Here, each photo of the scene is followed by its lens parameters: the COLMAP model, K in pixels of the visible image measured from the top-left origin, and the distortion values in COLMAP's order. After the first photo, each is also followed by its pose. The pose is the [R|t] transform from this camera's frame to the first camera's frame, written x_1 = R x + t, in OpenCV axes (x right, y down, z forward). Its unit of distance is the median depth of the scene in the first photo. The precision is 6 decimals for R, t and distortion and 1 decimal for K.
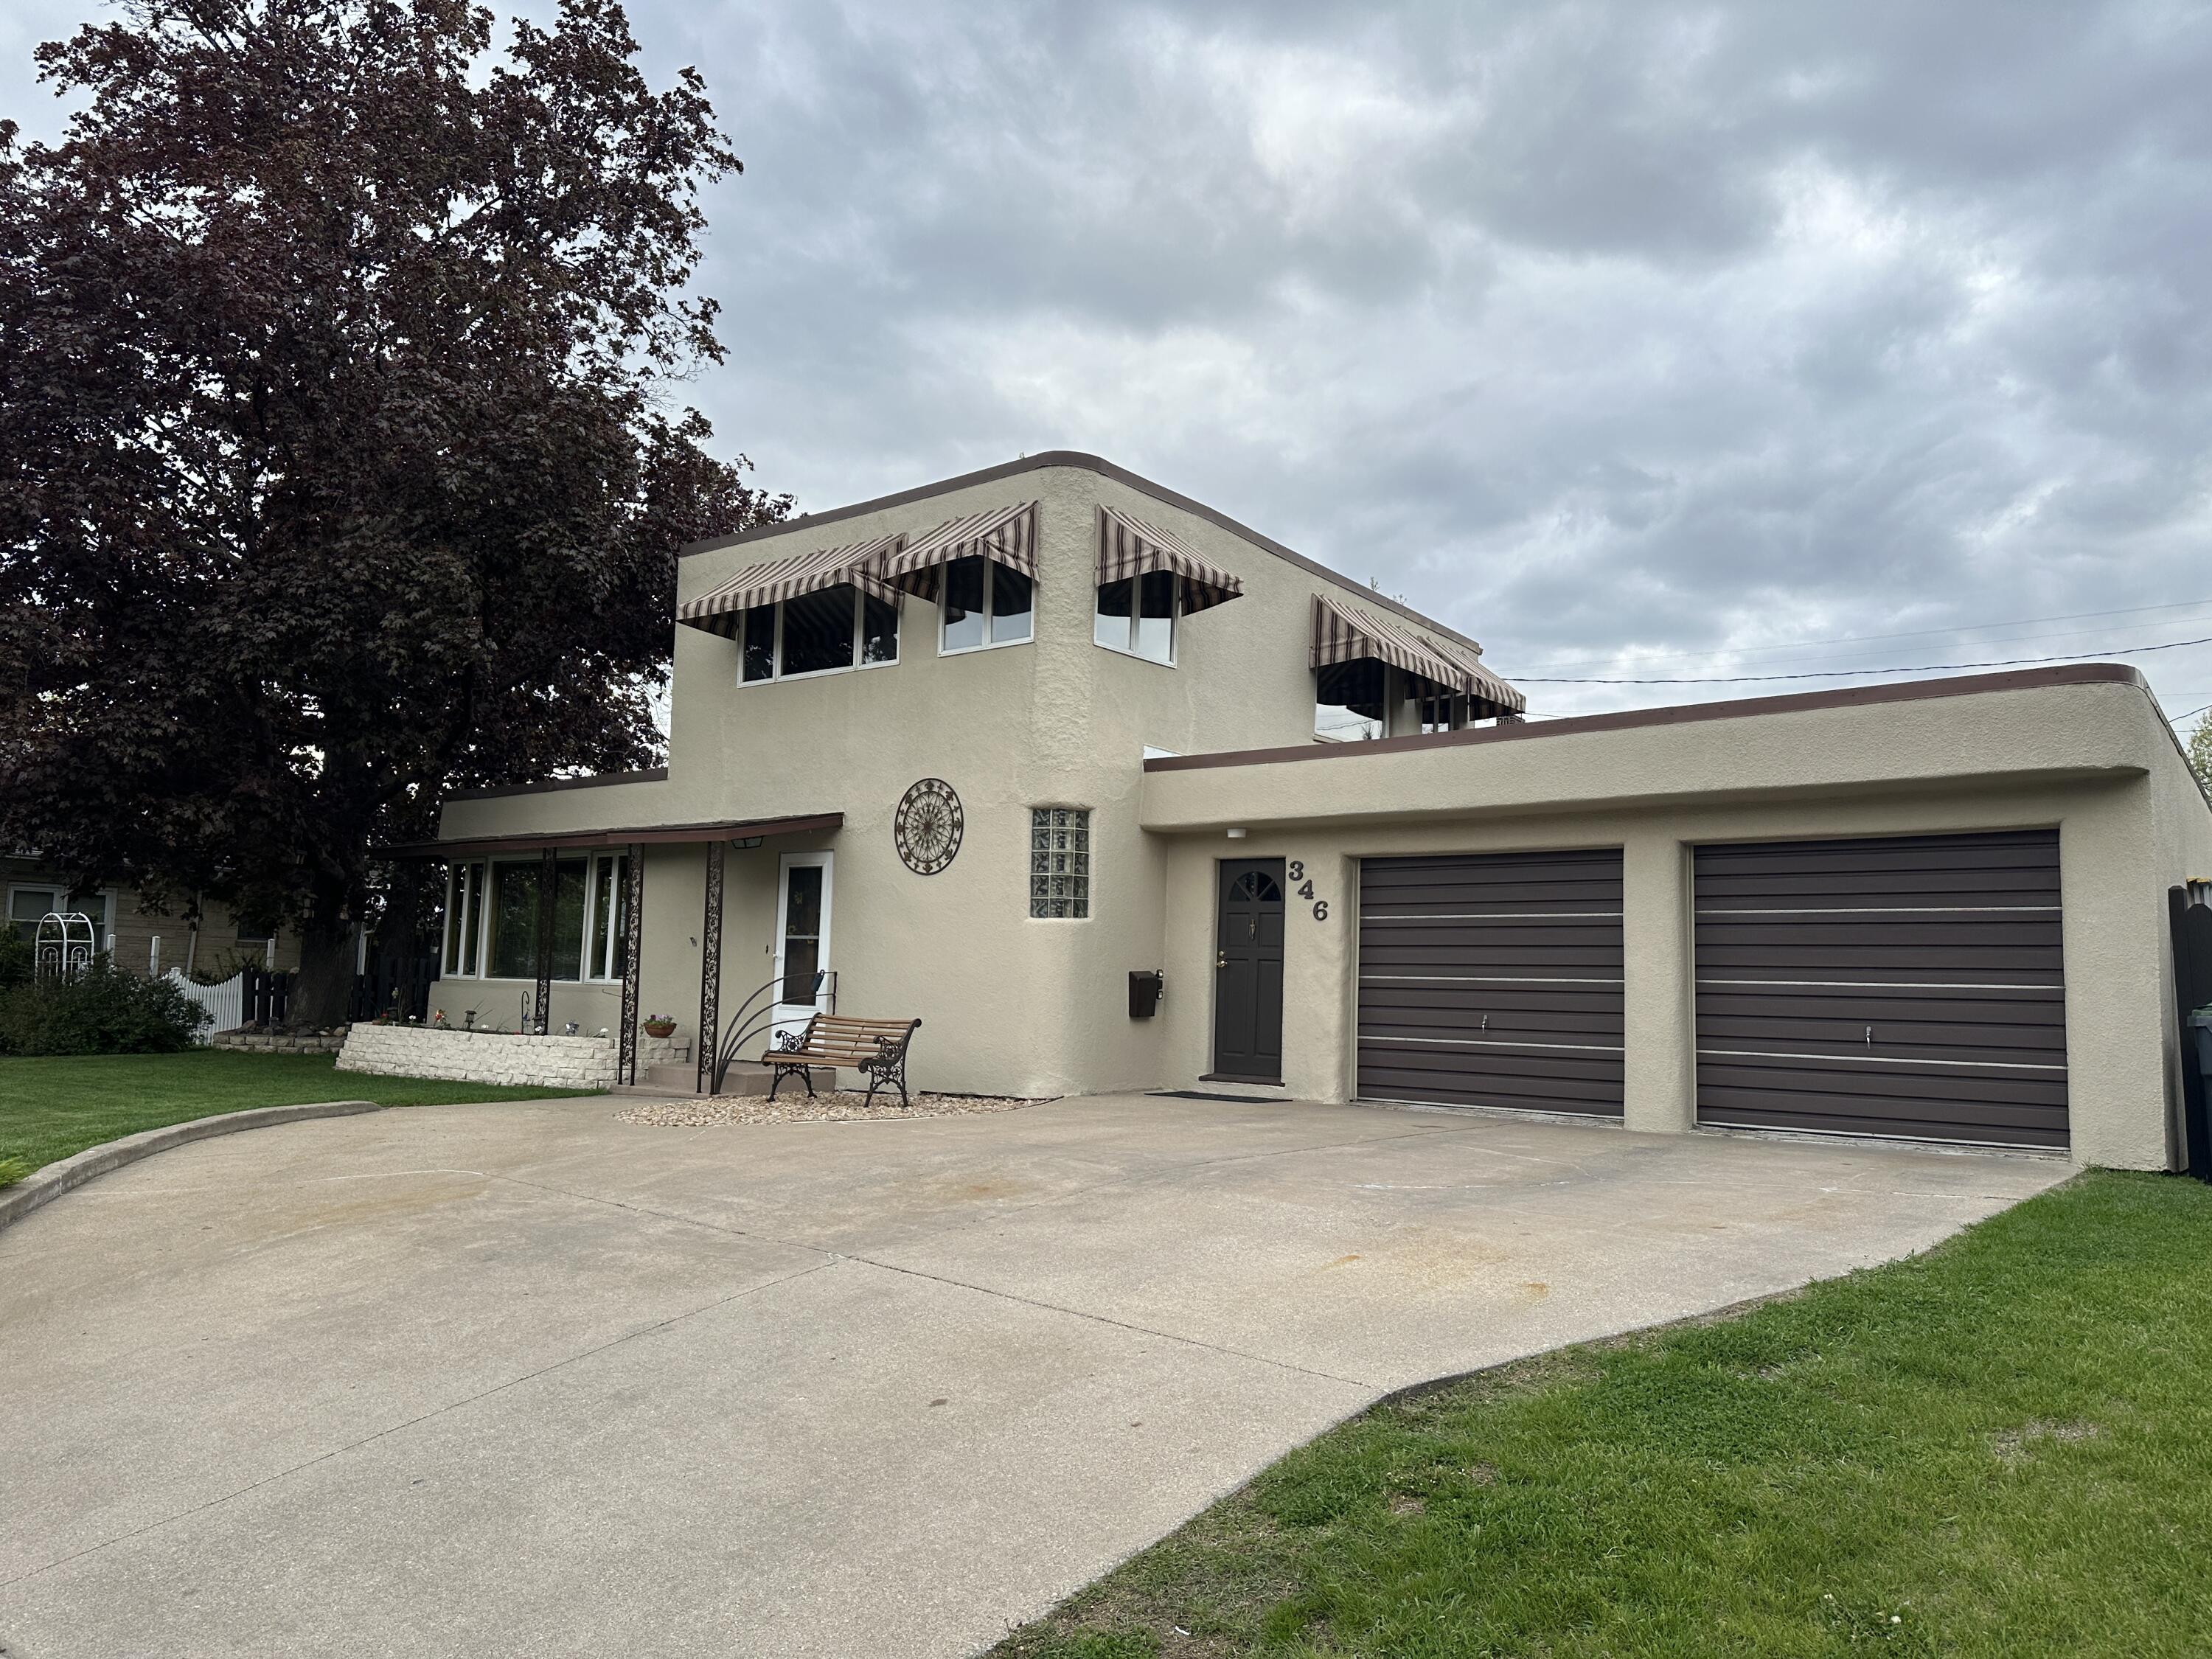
lens RADIAL K [[1546.7, 0, 1106.0], [0, 1546.7, 829.5], [0, 0, 1]] dist [0.150041, -0.179458]
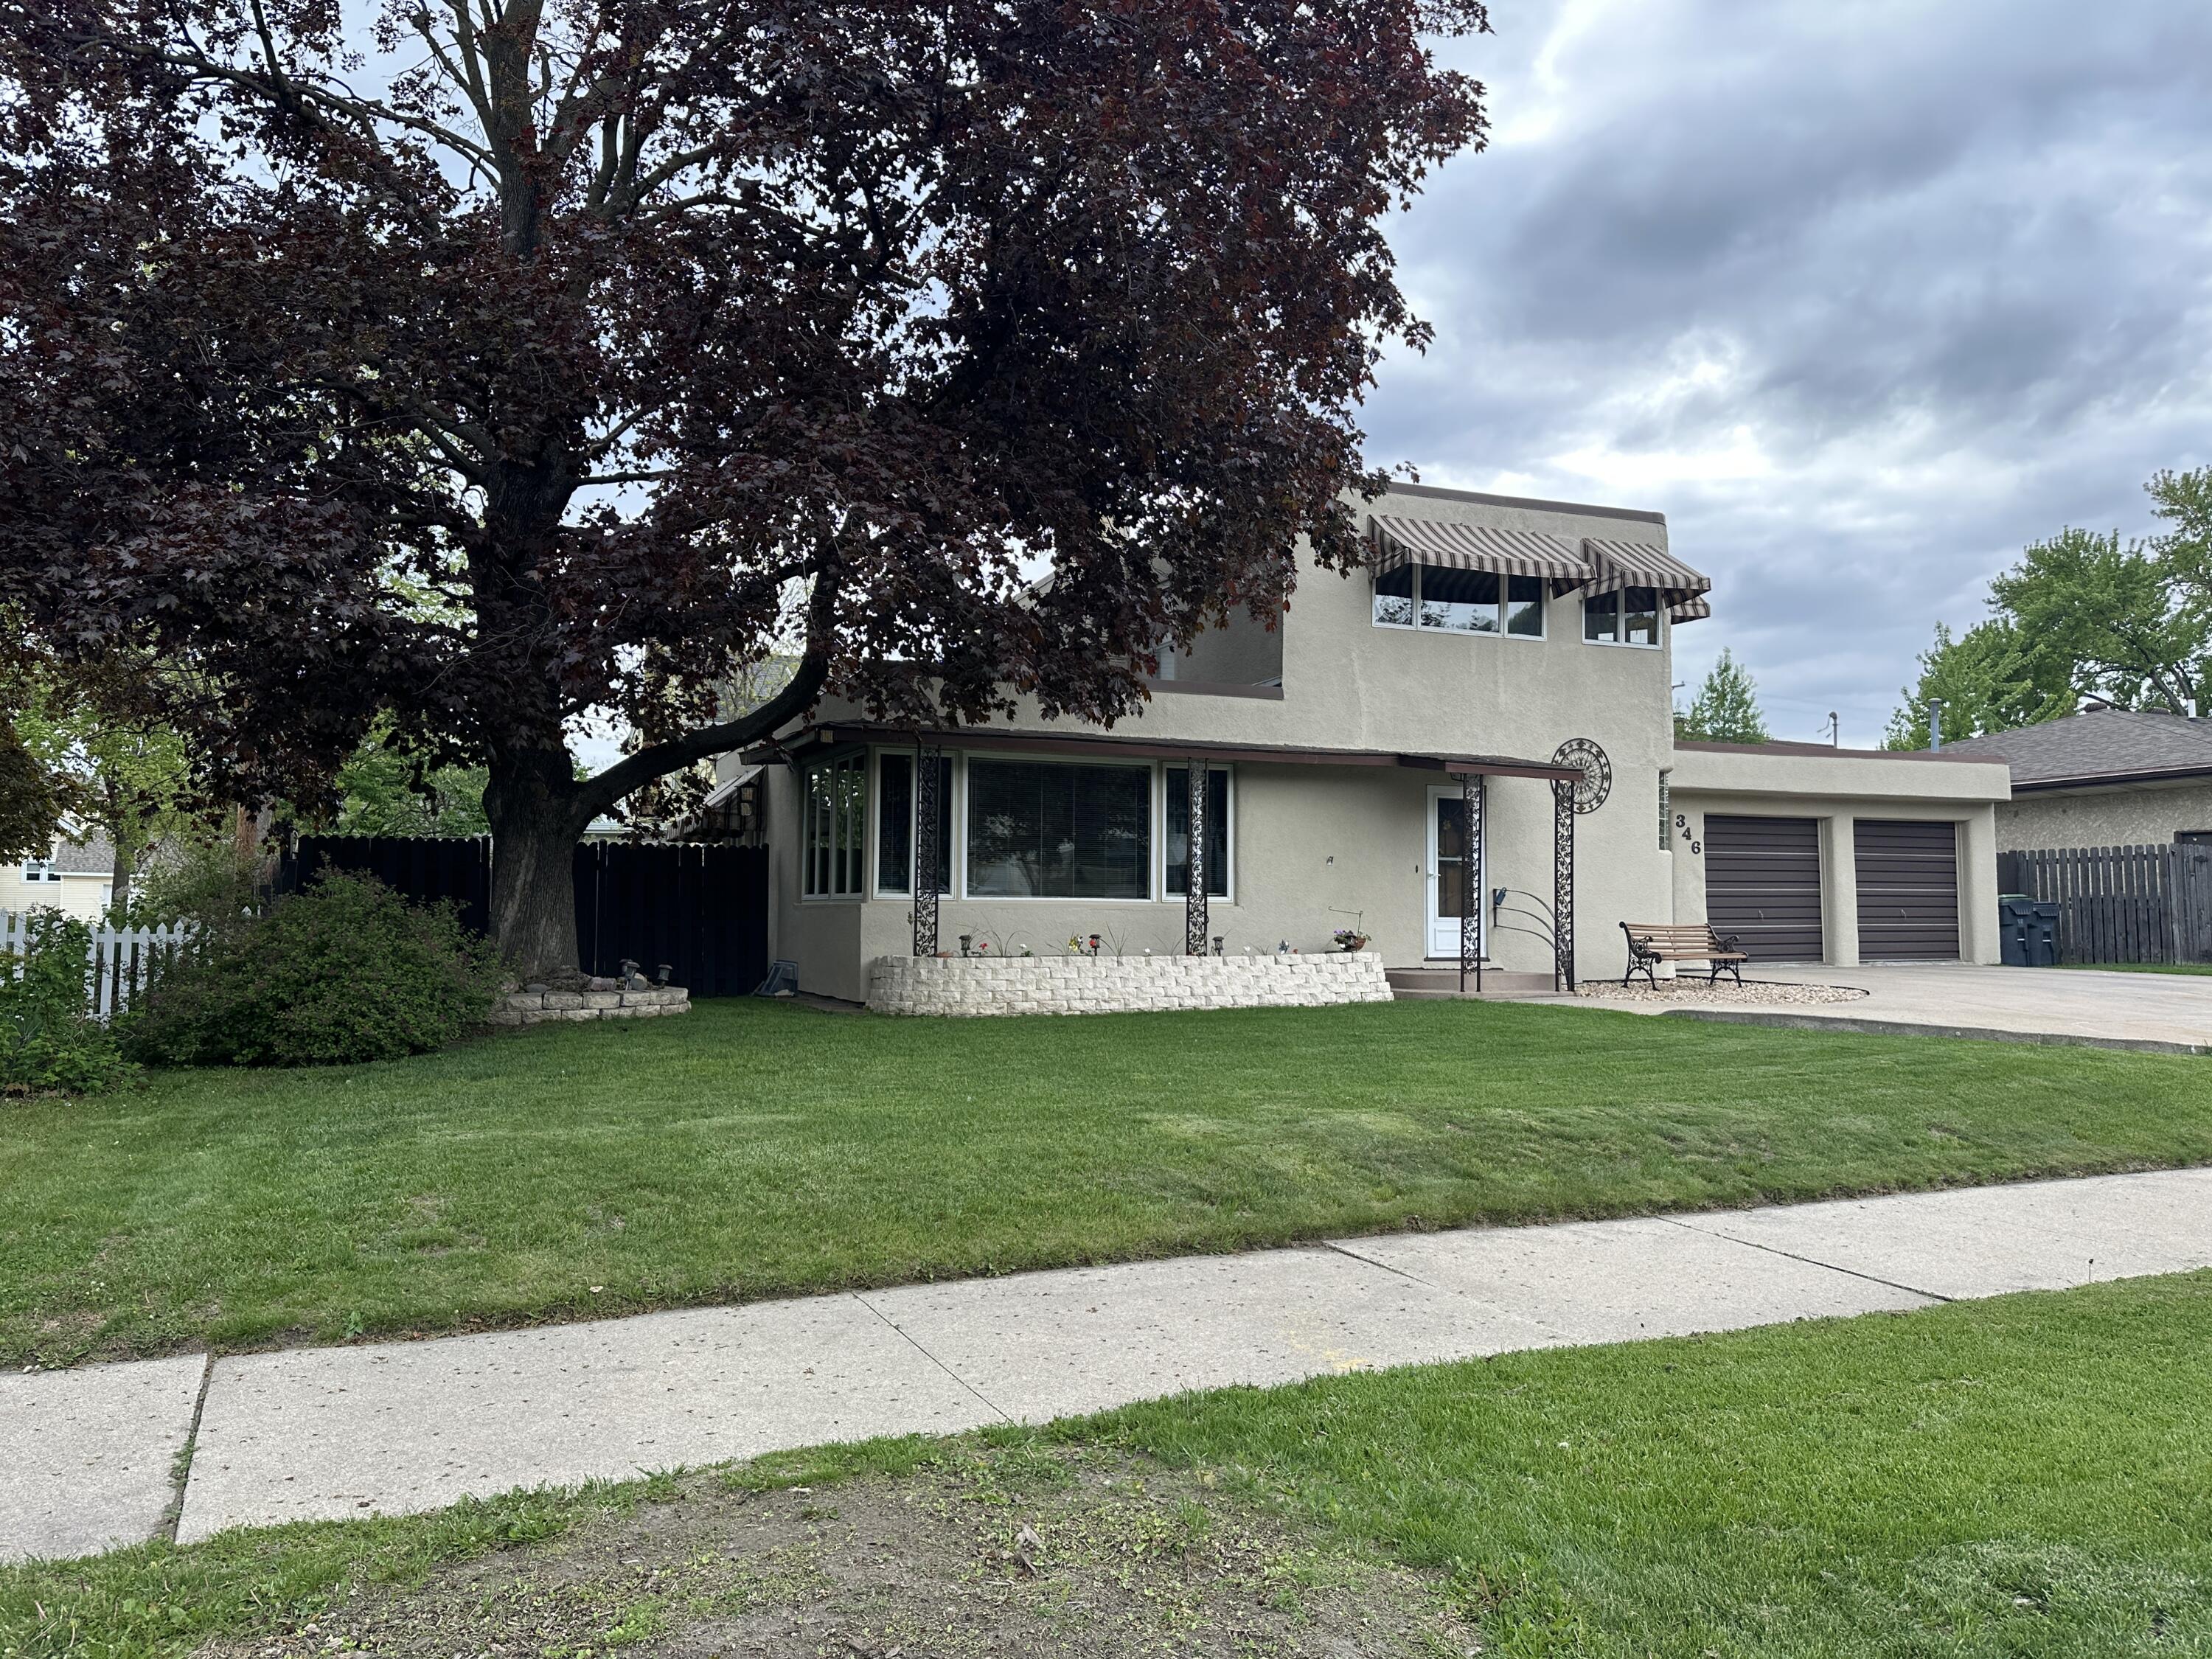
lens RADIAL K [[1546.7, 0, 1106.0], [0, 1546.7, 829.5], [0, 0, 1]] dist [0.150041, -0.179458]
pose [[0.456034, 0.024985, 0.889612, -1.475396], [-0.078006, 0.996881, 0.011990, 0.058566], [-0.886537, -0.074863, 0.456560, 0.765894]]
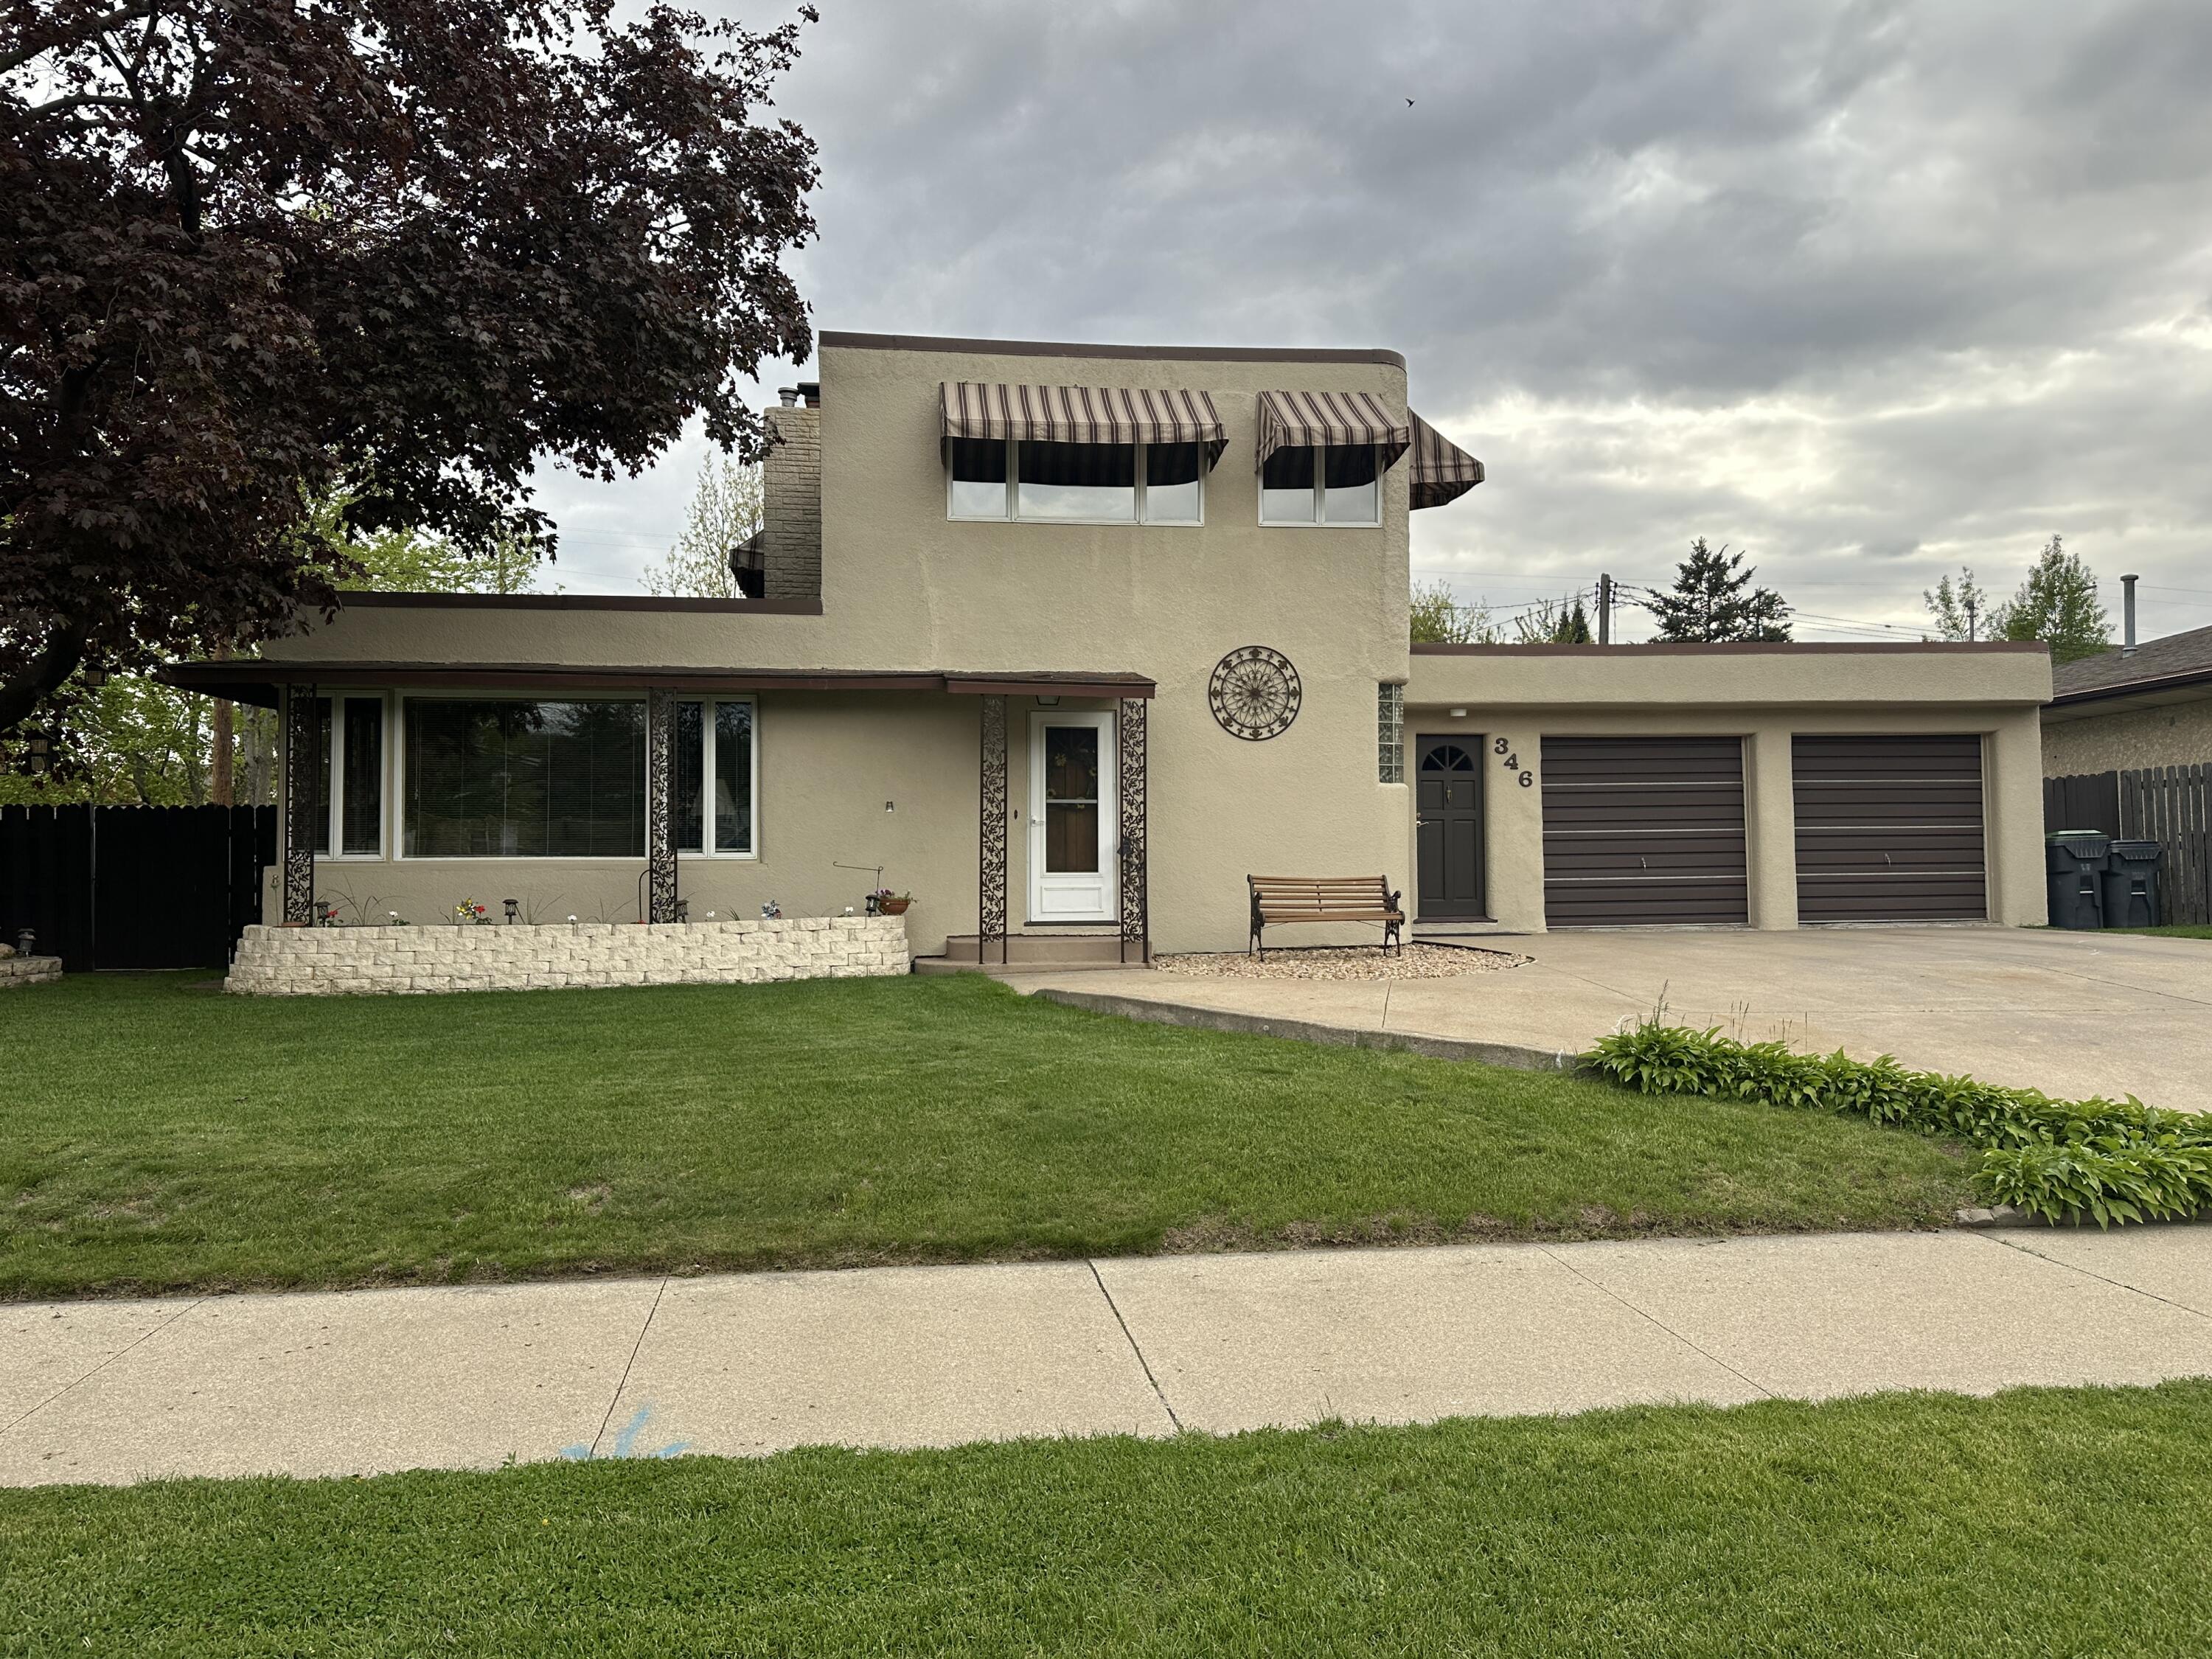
lens RADIAL K [[1559.2, 0, 1106.0], [0, 1559.2, 829.5], [0, 0, 1]] dist [0.151087, -0.174450]
pose [[0.694374, -0.010673, 0.719535, -0.946783], [-0.045060, 0.997283, 0.058277, 0.032758], [-0.718202, -0.072888, 0.692006, 0.353070]]
